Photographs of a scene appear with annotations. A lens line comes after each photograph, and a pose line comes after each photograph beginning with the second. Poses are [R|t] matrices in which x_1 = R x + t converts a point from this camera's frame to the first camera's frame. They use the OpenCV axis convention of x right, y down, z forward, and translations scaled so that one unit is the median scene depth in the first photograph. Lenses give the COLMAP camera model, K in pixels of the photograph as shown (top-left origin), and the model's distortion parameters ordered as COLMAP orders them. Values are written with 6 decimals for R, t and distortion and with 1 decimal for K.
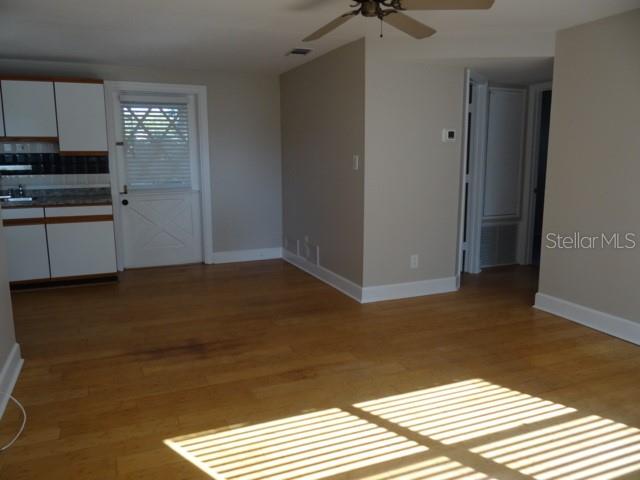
lens RADIAL K [[502.9, 0, 320.0], [0, 502.9, 240.0], [0, 0, 1]] dist [0.009728, 0.005420]
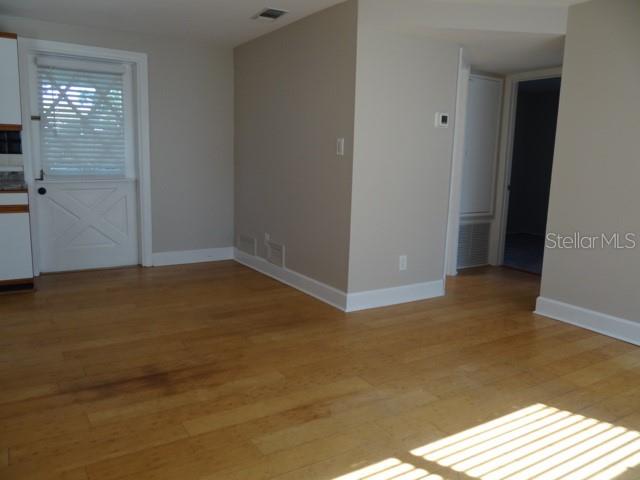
lens RADIAL K [[501.8, 0, 320.0], [0, 501.8, 240.0], [0, 0, 1]] dist [0.000930, -0.003975]
pose [[0.986417, 0.003782, 0.164217, -0.097441], [-0.003436, 0.999991, -0.002387, 0.005456], [-0.164225, 0.001791, 0.986421, 0.163321]]
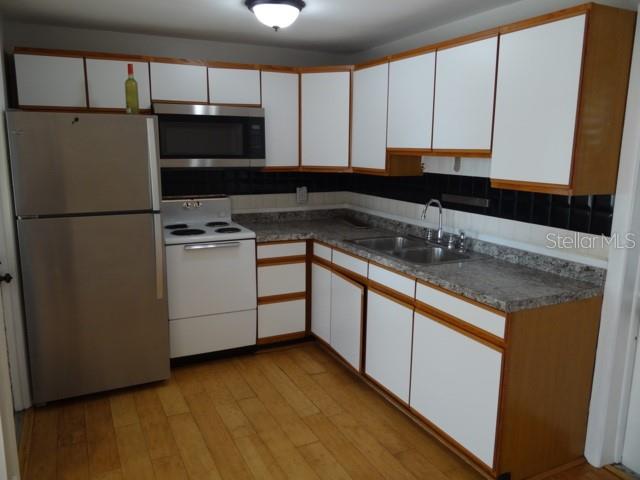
lens RADIAL K [[502.9, 0, 320.0], [0, 502.9, 240.0], [0, 0, 1]] dist [0.009728, 0.005420]
pose [[0.072094, 0.187365, -0.979641, -0.038061], [-0.183996, 0.967838, 0.171566, -0.185139], [0.980279, 0.167881, 0.104250, 0.859498]]
